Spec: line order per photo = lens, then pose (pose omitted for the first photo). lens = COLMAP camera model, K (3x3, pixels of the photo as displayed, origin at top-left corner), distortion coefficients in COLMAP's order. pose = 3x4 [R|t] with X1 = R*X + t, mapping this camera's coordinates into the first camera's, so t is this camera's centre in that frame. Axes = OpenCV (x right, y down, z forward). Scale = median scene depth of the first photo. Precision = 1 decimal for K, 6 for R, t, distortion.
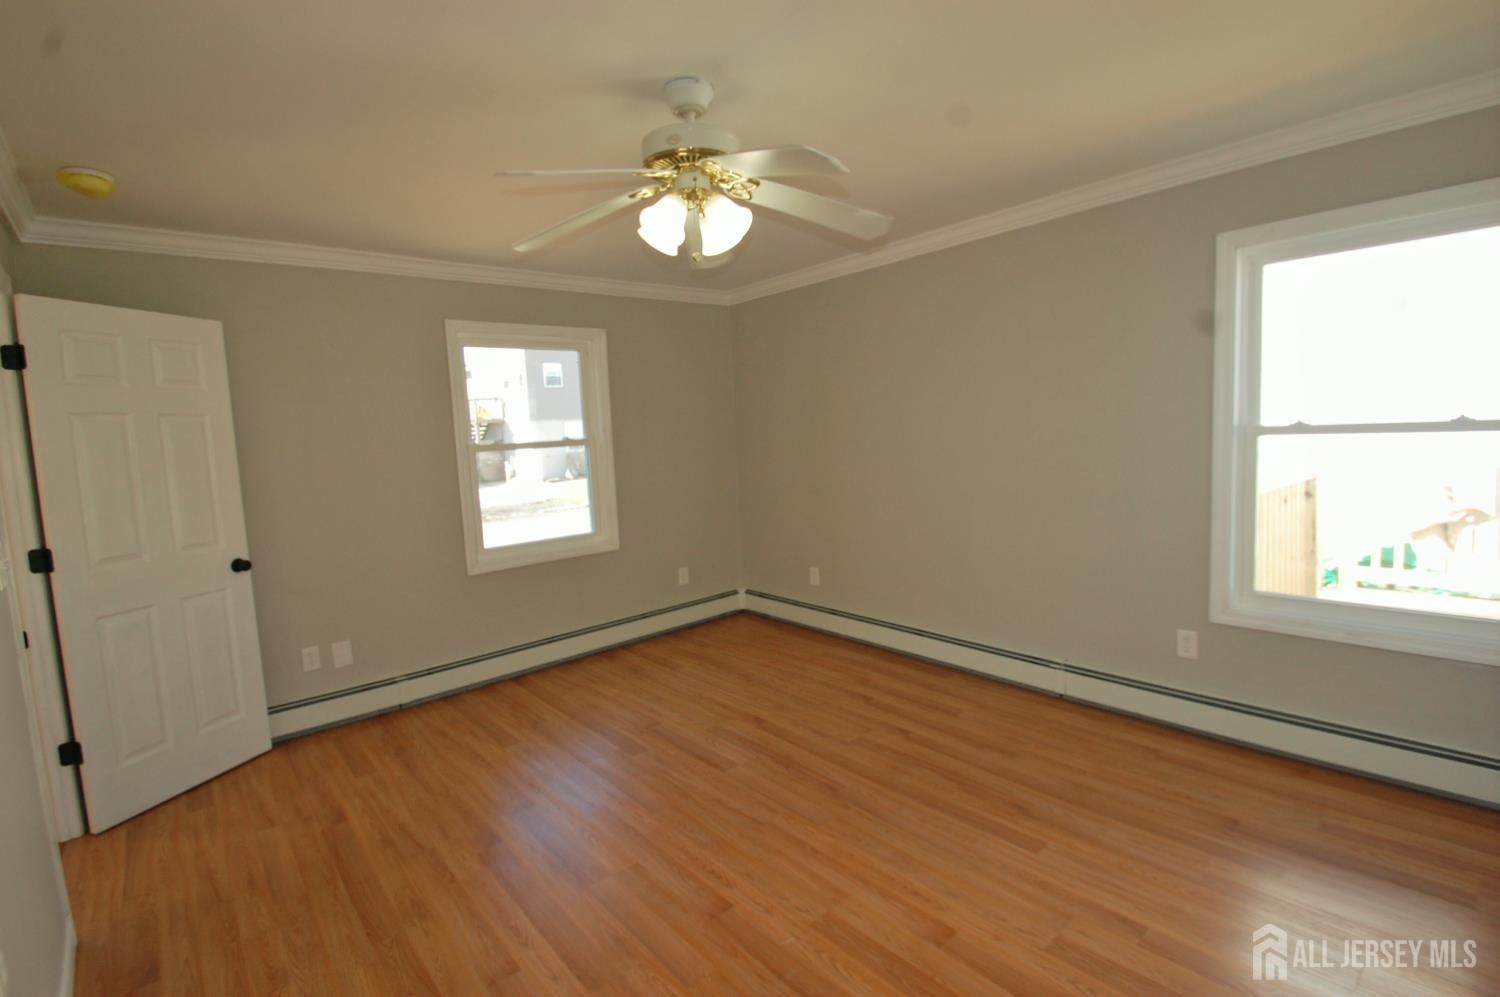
lens RADIAL K [[691.5, 0, 739.4], [0, 691.5, 497.9], [0, 0, 1]] dist [-0.014302, -0.000525]
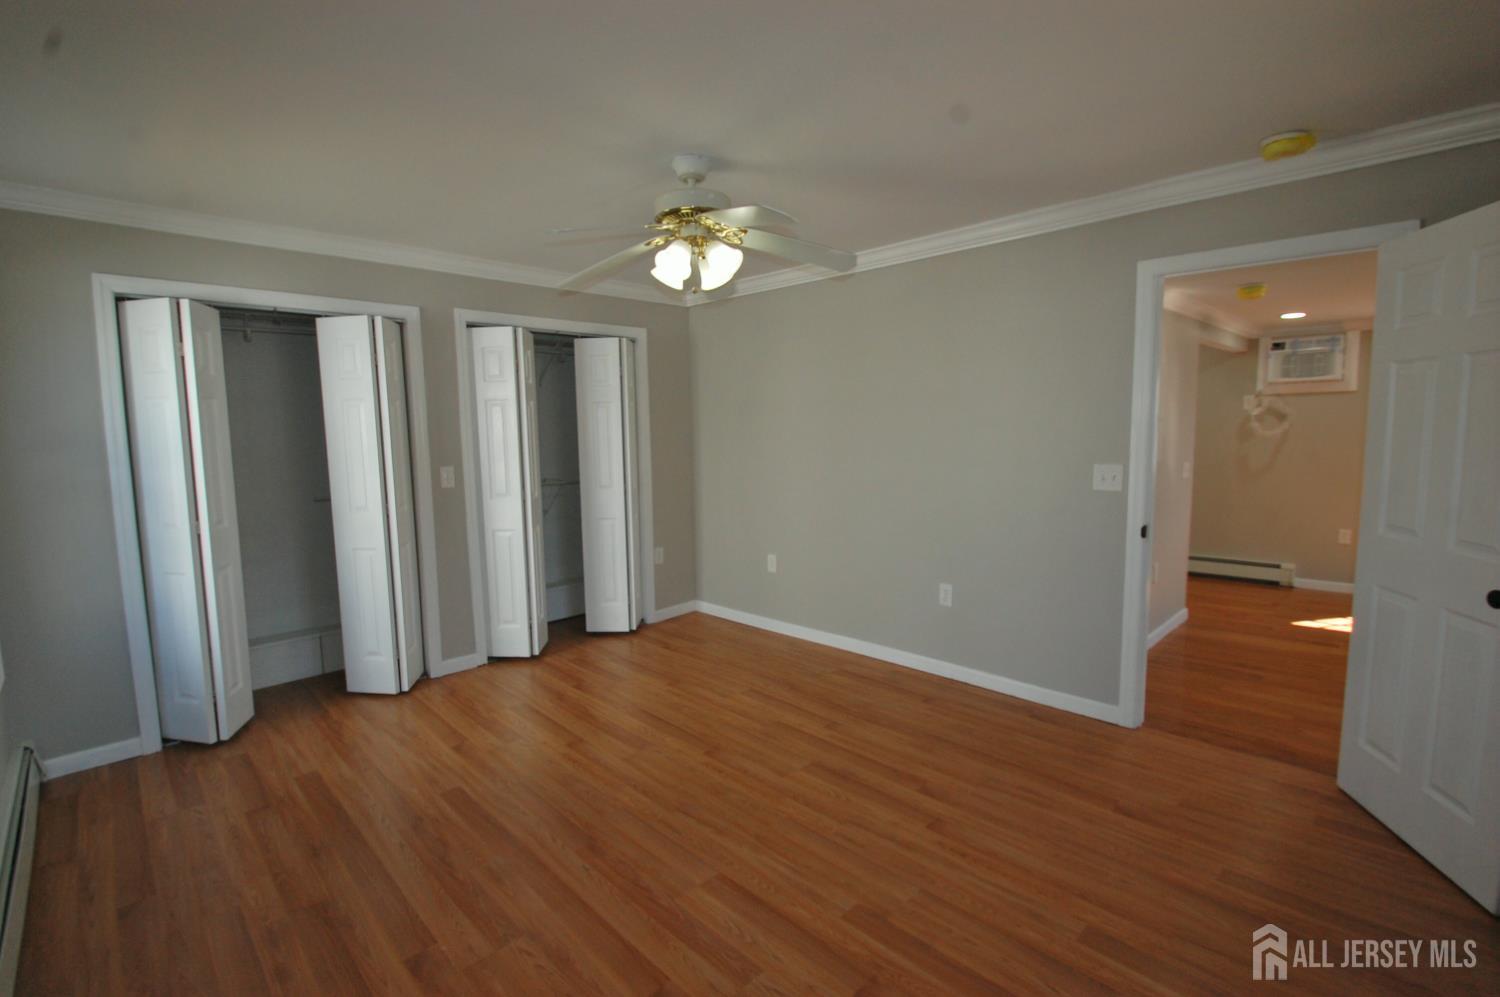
lens RADIAL K [[691.5, 0, 739.4], [0, 691.5, 497.9], [0, 0, 1]] dist [-0.014302, -0.000525]
pose [[-0.996275, 0.071567, -0.048101, -0.038995], [0.060782, 0.978524, 0.196970, -0.163018], [0.061165, 0.193312, -0.979229, 1.710862]]
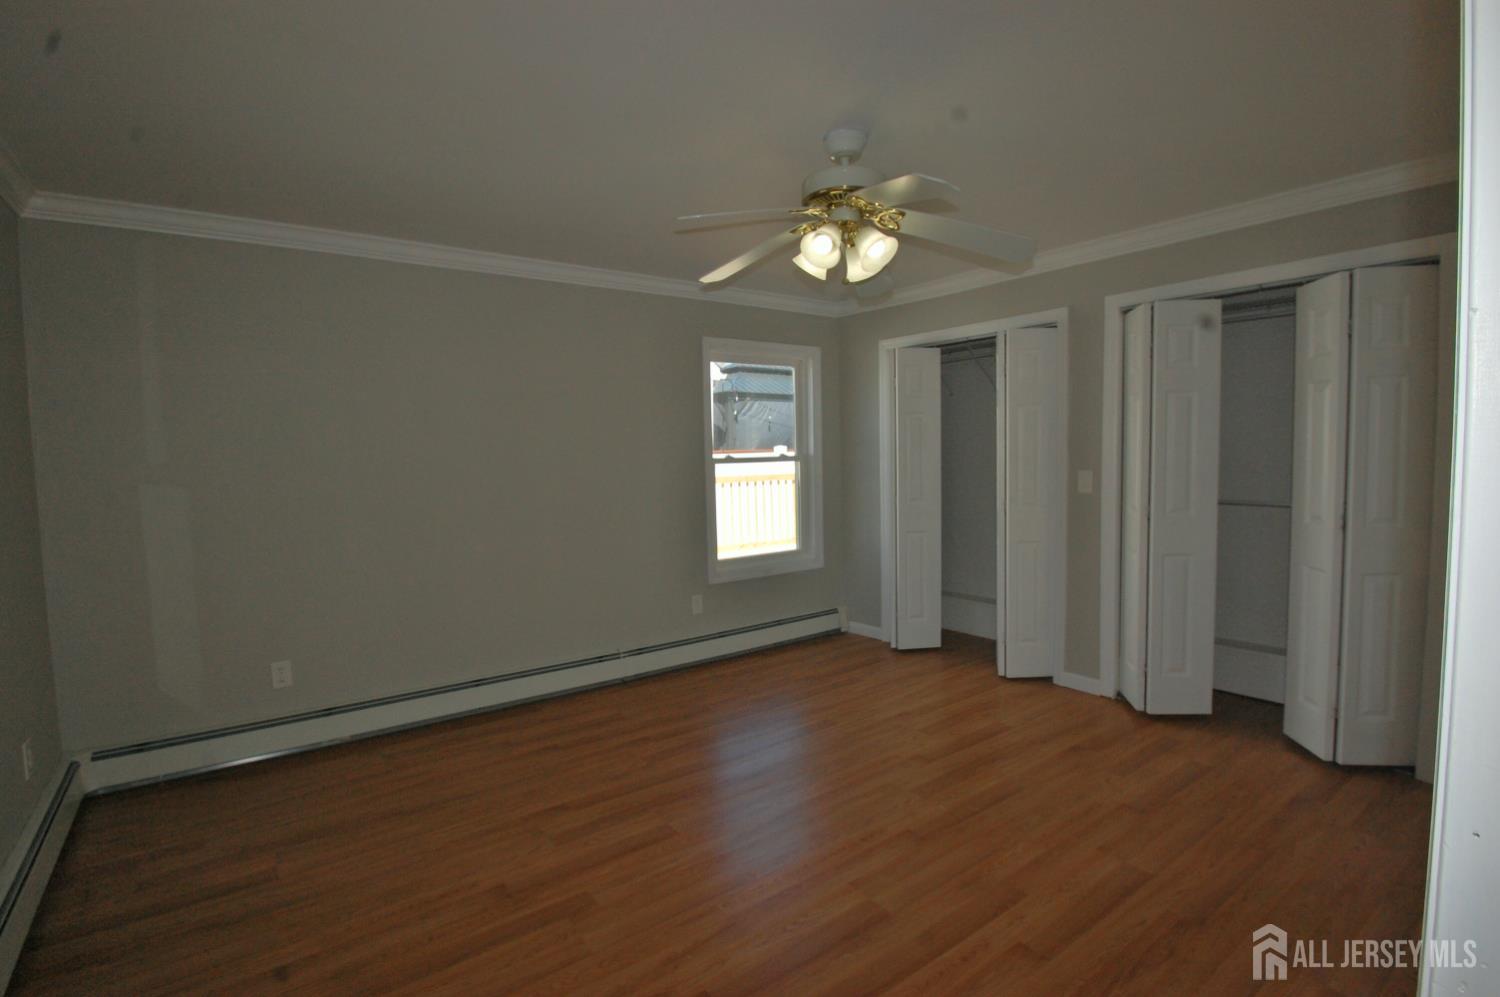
lens RADIAL K [[691.5, 0, 739.4], [0, 691.5, 497.9], [0, 0, 1]] dist [-0.014302, -0.000525]
pose [[0.076642, -0.017244, 0.996910, -0.894204], [0.116872, 0.993113, 0.008193, -0.019522], [-0.990185, 0.115883, 0.078129, 0.828529]]
